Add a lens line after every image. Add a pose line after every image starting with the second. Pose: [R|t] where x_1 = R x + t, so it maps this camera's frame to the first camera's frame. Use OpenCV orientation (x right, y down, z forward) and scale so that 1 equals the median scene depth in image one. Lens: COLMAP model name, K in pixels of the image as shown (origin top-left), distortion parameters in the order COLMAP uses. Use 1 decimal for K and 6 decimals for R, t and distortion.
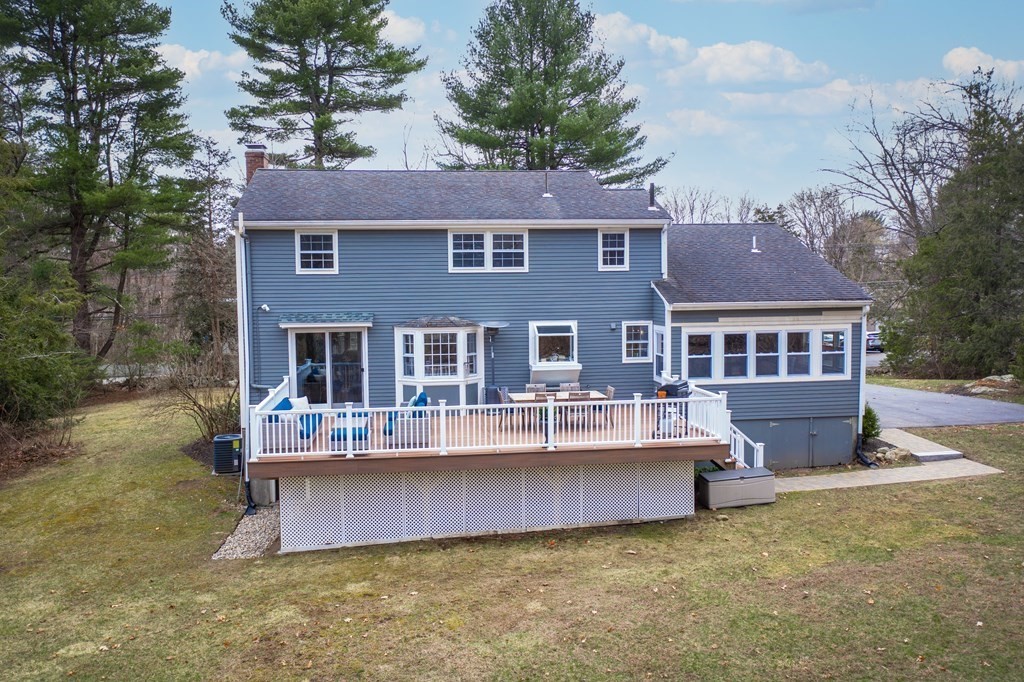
lens RADIAL K [[815.1, 0, 512.0], [0, 815.1, 341.0], [0, 0, 1]] dist [0.002847, -0.003950]
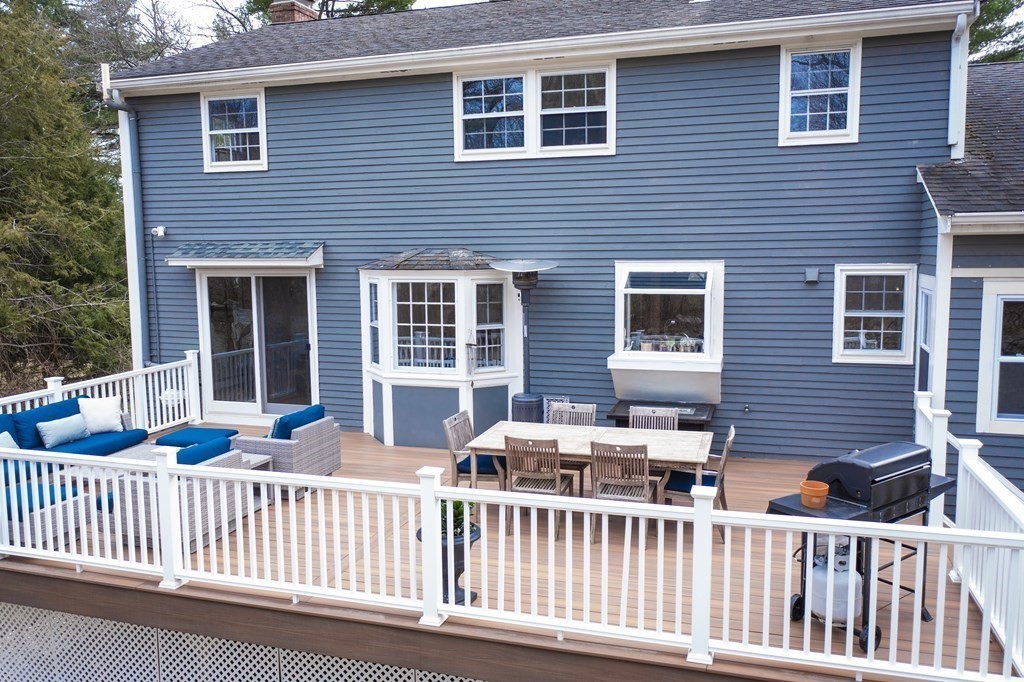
lens RADIAL K [[815.1, 0, 512.0], [0, 815.1, 341.0], [0, 0, 1]] dist [0.002847, -0.003950]
pose [[0.900666, 0.052199, -0.431366, 0.174857], [-0.028227, 0.997690, 0.061793, -0.006033], [0.433595, -0.043479, 0.900058, 0.563104]]
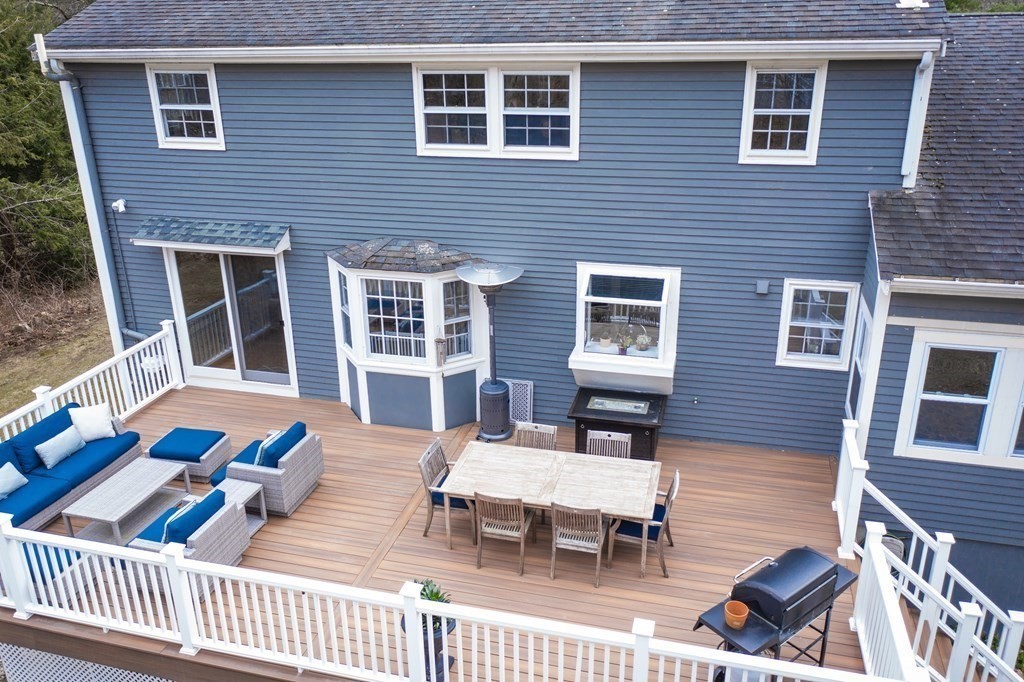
lens RADIAL K [[813.0, 0, 512.0], [0, 813.0, 341.0], [0, 0, 1]] dist [0.004340, 0.003151]
pose [[0.918085, 0.142307, -0.369958, 0.173649], [-0.021834, 0.950071, 0.311270, -0.131693], [0.395782, -0.277694, 0.875353, 0.561175]]
